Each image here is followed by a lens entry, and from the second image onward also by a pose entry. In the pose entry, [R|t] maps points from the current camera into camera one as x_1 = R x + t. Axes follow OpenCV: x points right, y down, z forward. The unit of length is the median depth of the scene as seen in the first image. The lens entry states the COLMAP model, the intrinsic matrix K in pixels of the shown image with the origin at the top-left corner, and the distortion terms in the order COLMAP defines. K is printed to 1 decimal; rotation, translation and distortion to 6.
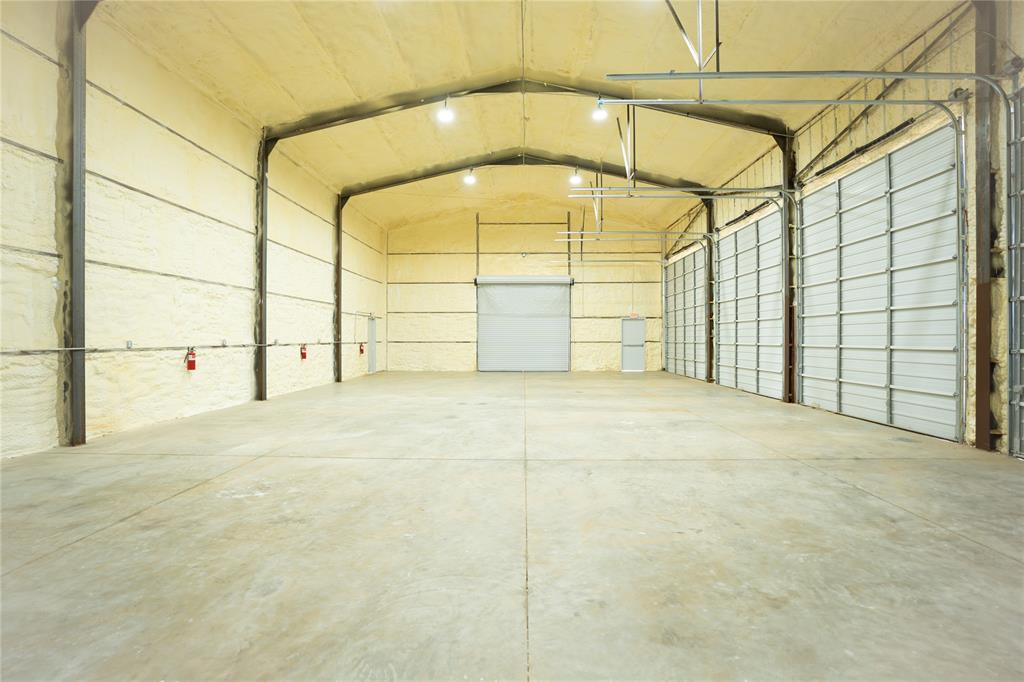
lens RADIAL K [[484.1, 0, 512.0], [0, 484.1, 341.0], [0, 0, 1]] dist [-0.078702, 0.035851]
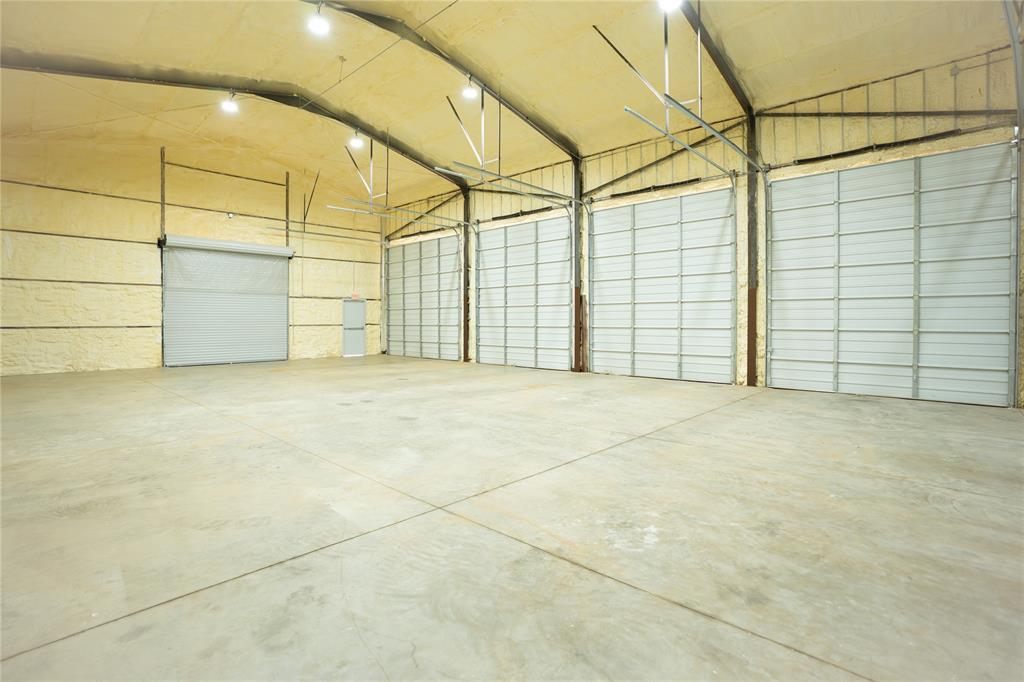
lens RADIAL K [[495.1, 0, 505.6], [0, 495.1, 326.6], [0, 0, 1]] dist [-0.056057, 0.022899]
pose [[0.664457, -0.011121, 0.747243, -0.511375], [0.005710, 0.999936, 0.009805, -0.003881], [-0.747304, -0.002248, 0.664478, 0.263343]]
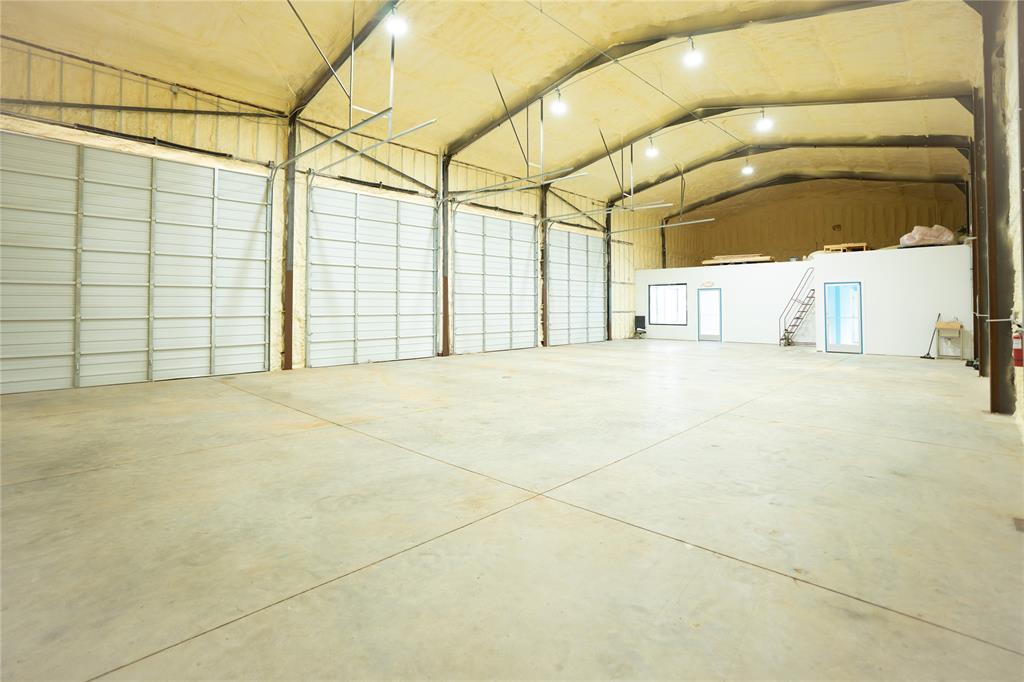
lens RADIAL K [[488.9, 0, 515.4], [0, 488.9, 309.0], [0, 0, 1]] dist [-0.086620, 0.036578]
pose [[-0.743310, -0.002423, 0.668942, -0.479762], [0.004529, 0.999952, 0.008654, -0.014332], [-0.668931, 0.009462, -0.743264, 1.855866]]
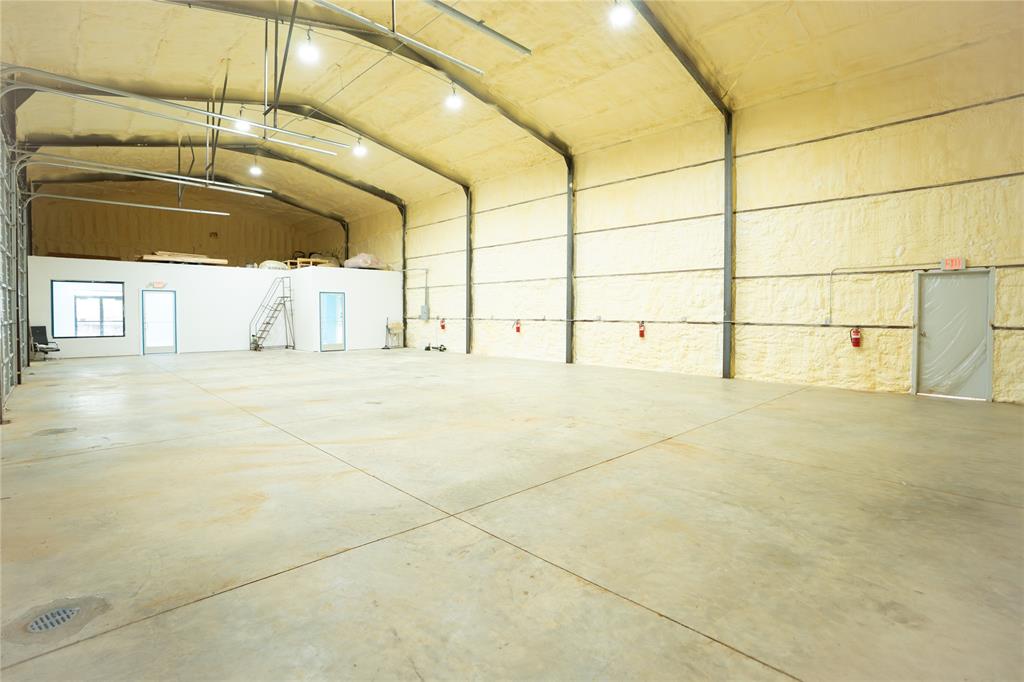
lens RADIAL K [[484.1, 0, 512.0], [0, 484.1, 341.0], [0, 0, 1]] dist [-0.078702, 0.035851]
pose [[-0.705180, 0.035850, -0.708121, 0.516935], [-0.009661, 0.998142, 0.060154, -0.012446], [0.708962, 0.049261, -0.703524, 1.824230]]
